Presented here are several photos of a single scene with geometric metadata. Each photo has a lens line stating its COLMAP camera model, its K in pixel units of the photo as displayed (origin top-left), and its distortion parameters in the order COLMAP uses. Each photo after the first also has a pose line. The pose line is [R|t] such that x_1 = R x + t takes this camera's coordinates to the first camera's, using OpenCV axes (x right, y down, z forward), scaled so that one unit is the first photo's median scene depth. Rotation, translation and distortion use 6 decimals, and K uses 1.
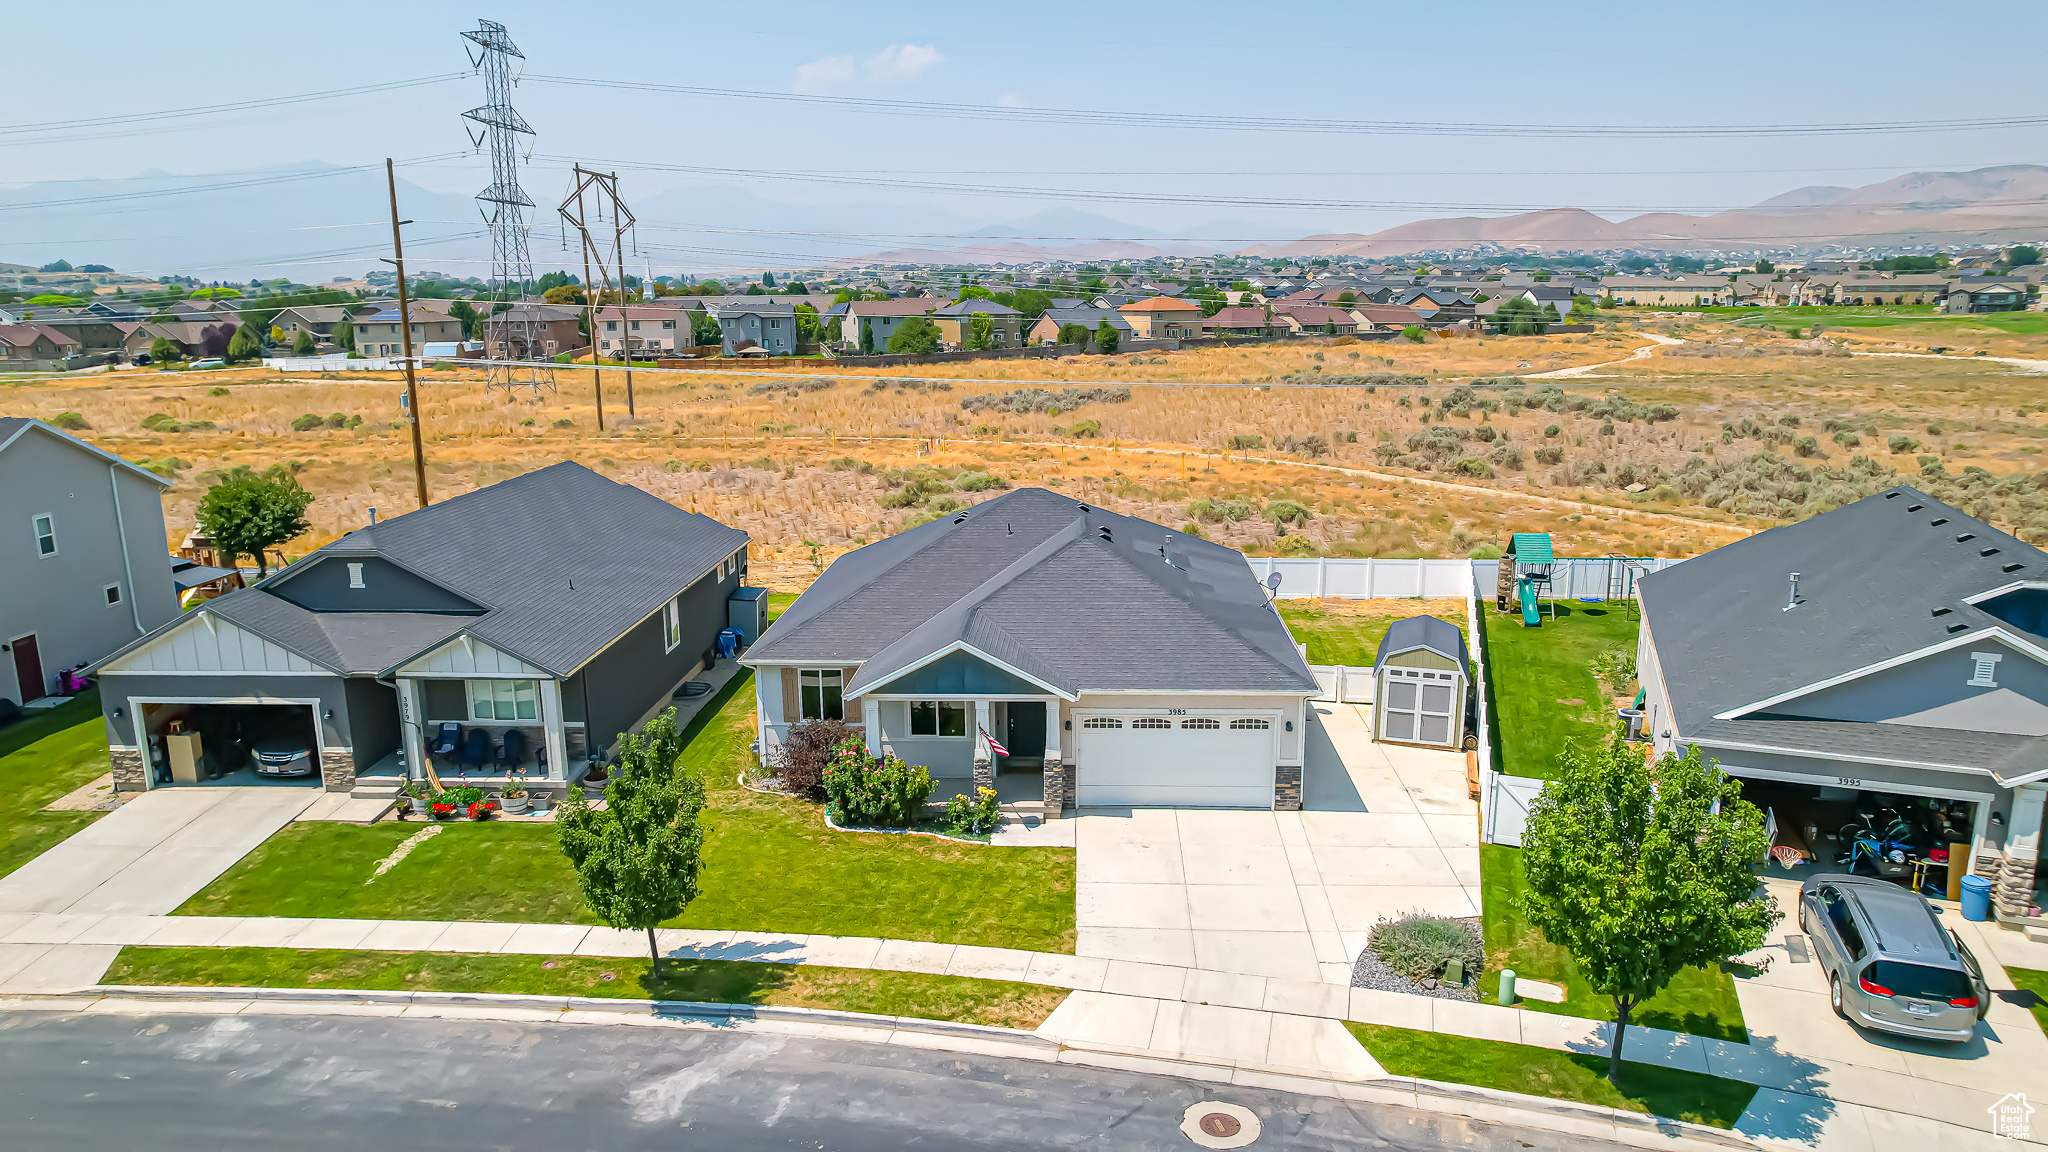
lens RADIAL K [[1310.9, 0, 1027.3], [0, 1310.9, 569.0], [0, 0, 1]] dist [-0.067610, 0.058860]
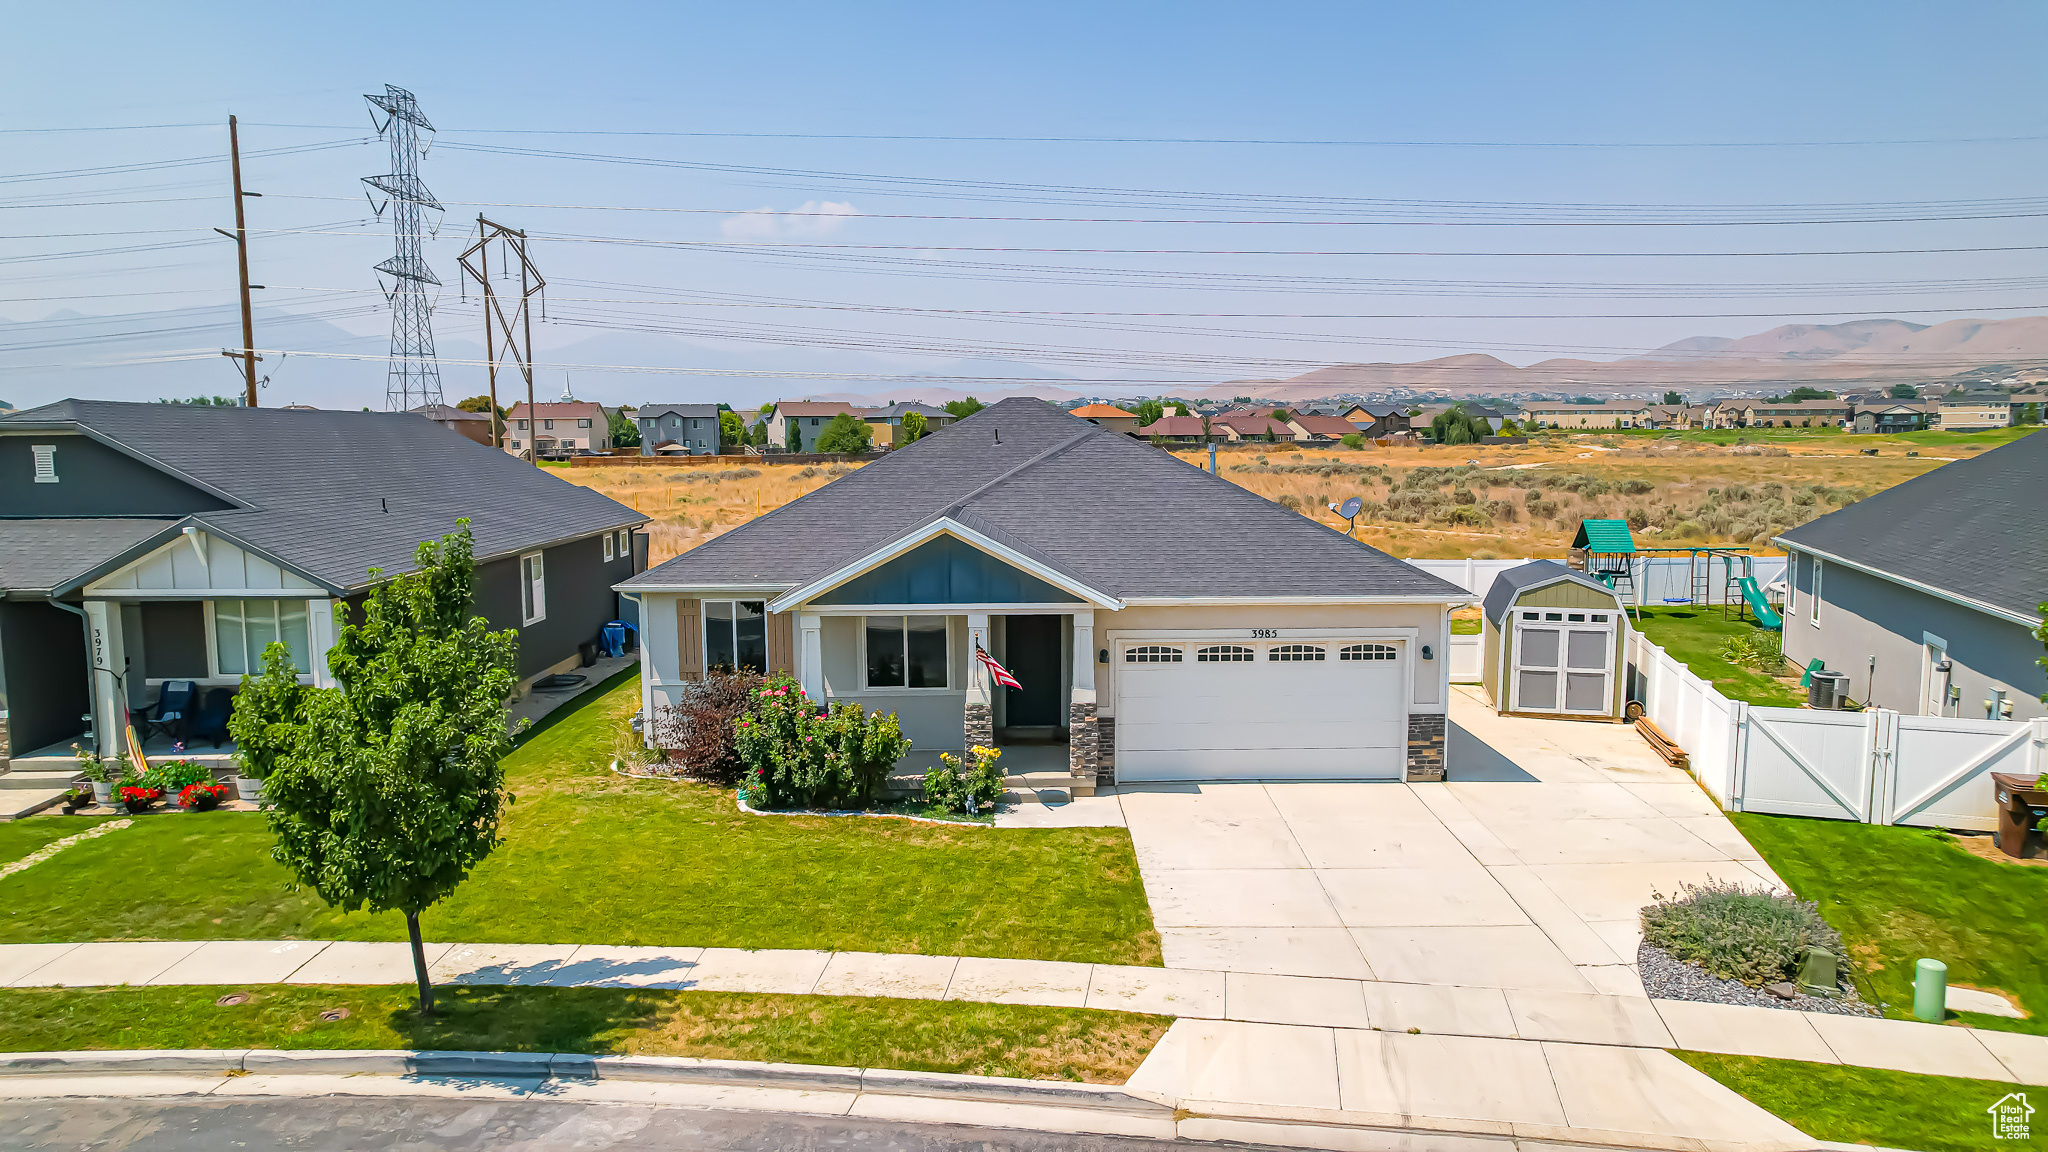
lens RADIAL K [[1312.0, 0, 1026.3], [0, 1312.0, 572.5], [0, 0, 1]] dist [-0.080205, 0.074096]
pose [[0.998414, -0.004336, 0.056122, -0.047371], [0.010233, 0.994398, -0.105208, 0.150669], [-0.055352, 0.105615, 0.992865, 0.337380]]
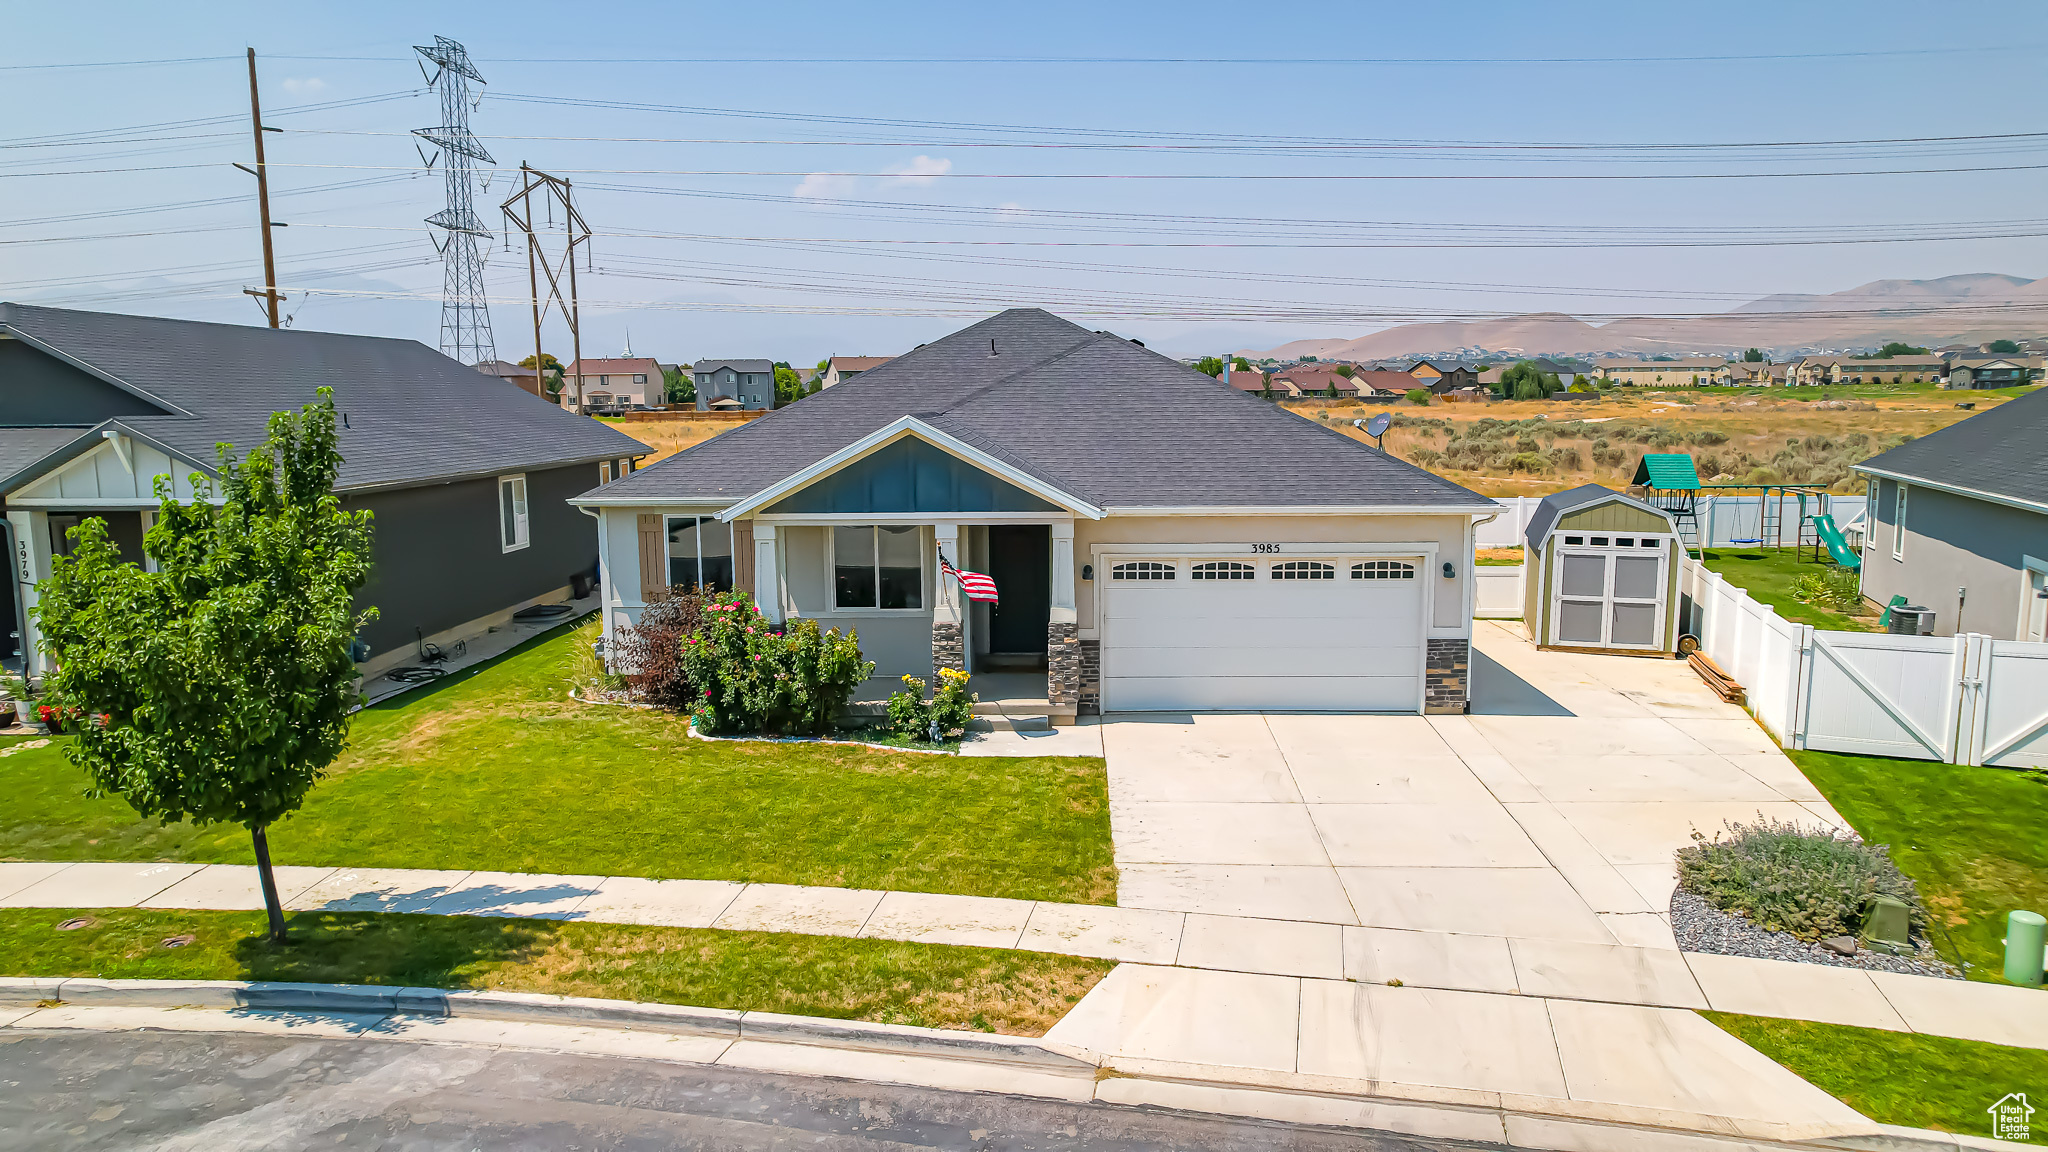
lens RADIAL K [[1312.0, 0, 1026.3], [0, 1312.0, 572.5], [0, 0, 1]] dist [-0.080205, 0.074096]
pose [[0.999972, -0.001824, 0.007213, -0.001884], [0.002371, 0.997064, -0.076538, 0.170358], [-0.007052, 0.076553, 0.997041, 0.399727]]
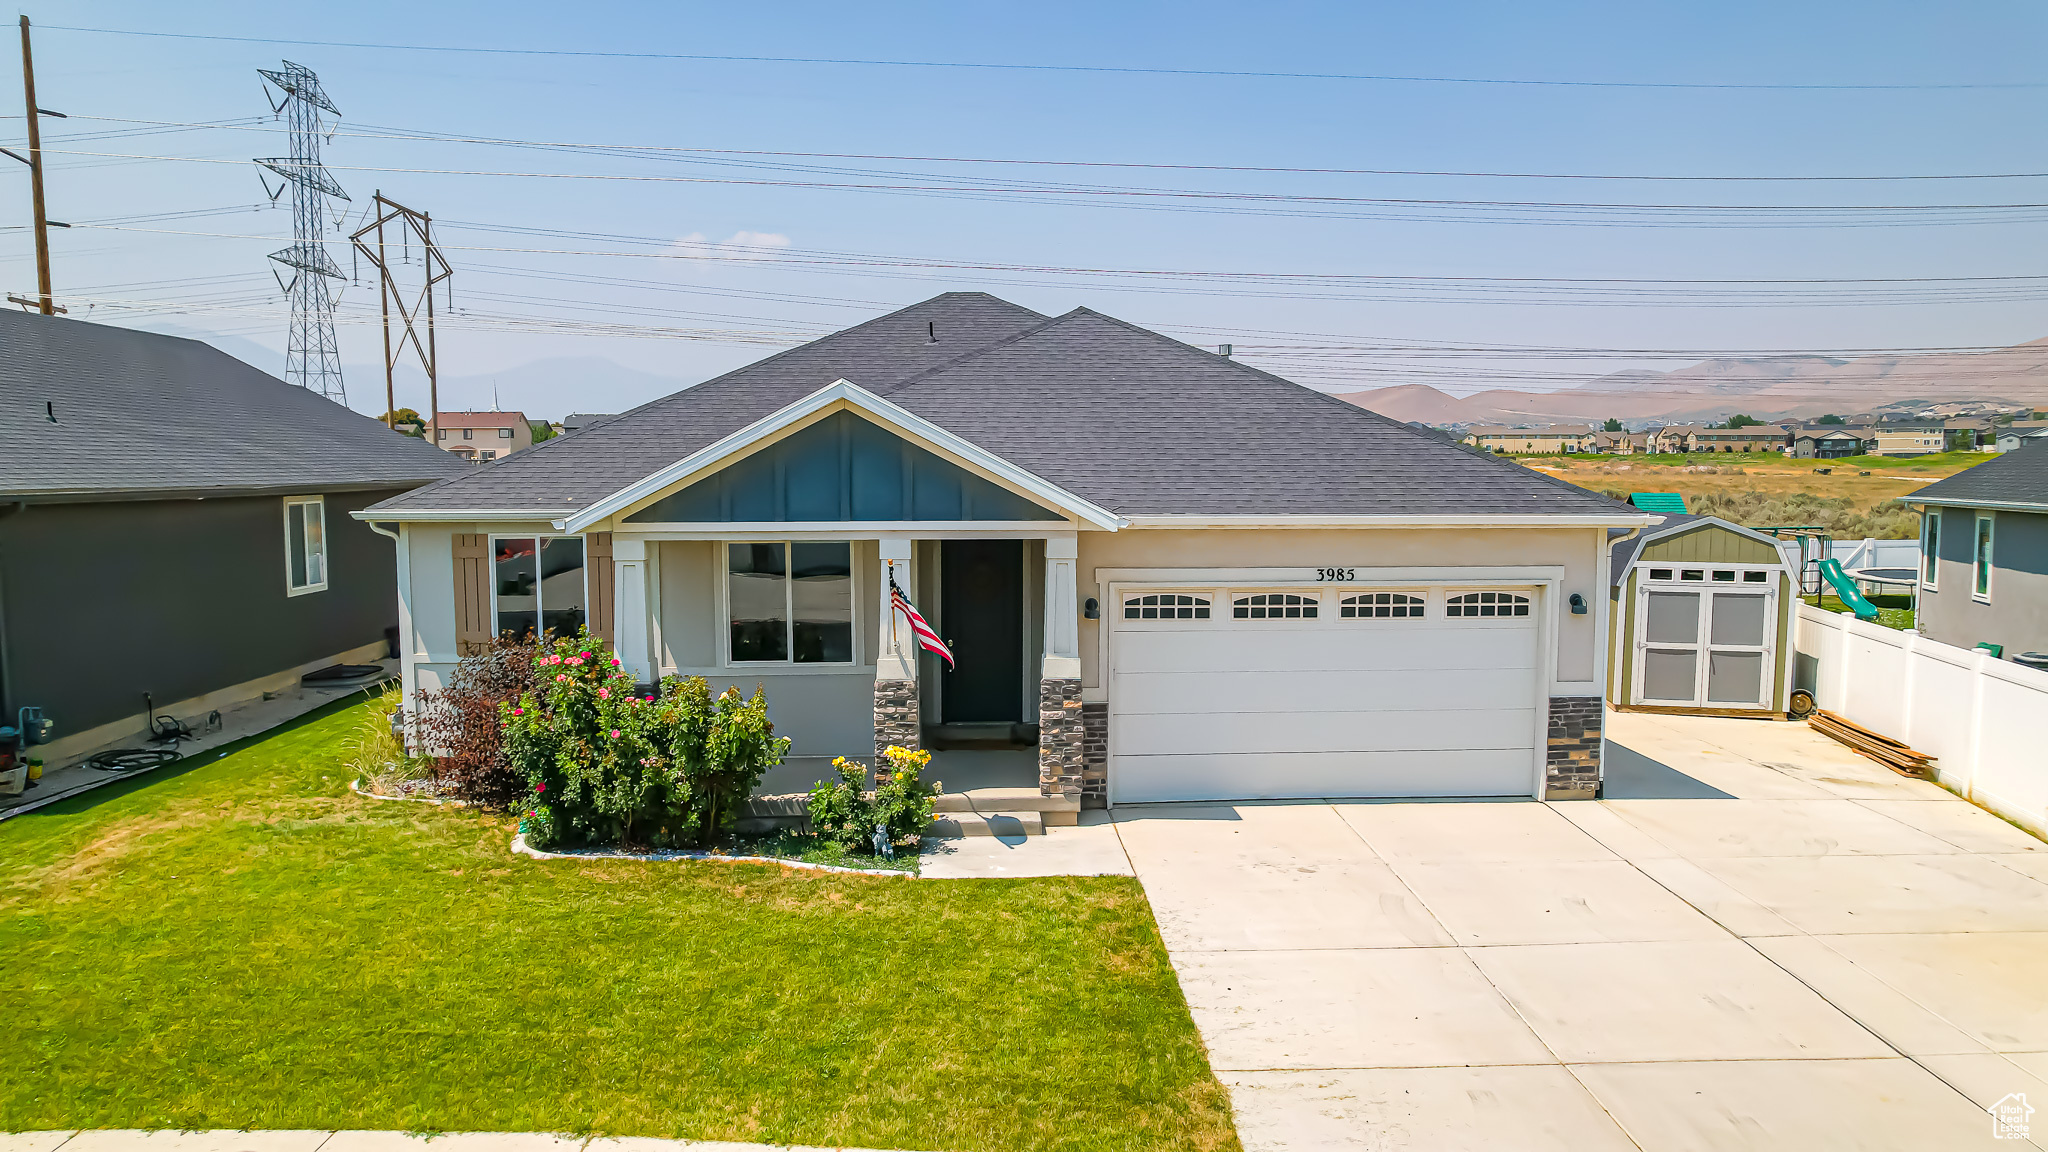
lens RADIAL K [[1314.8, 0, 1027.0], [0, 1314.8, 571.8], [0, 0, 1]] dist [-0.089968, 0.083028]
pose [[0.995103, -0.001110, 0.098832, -0.034092], [0.013667, 0.991876, -0.126473, 0.166184], [-0.097889, 0.127205, 0.987034, 0.583498]]
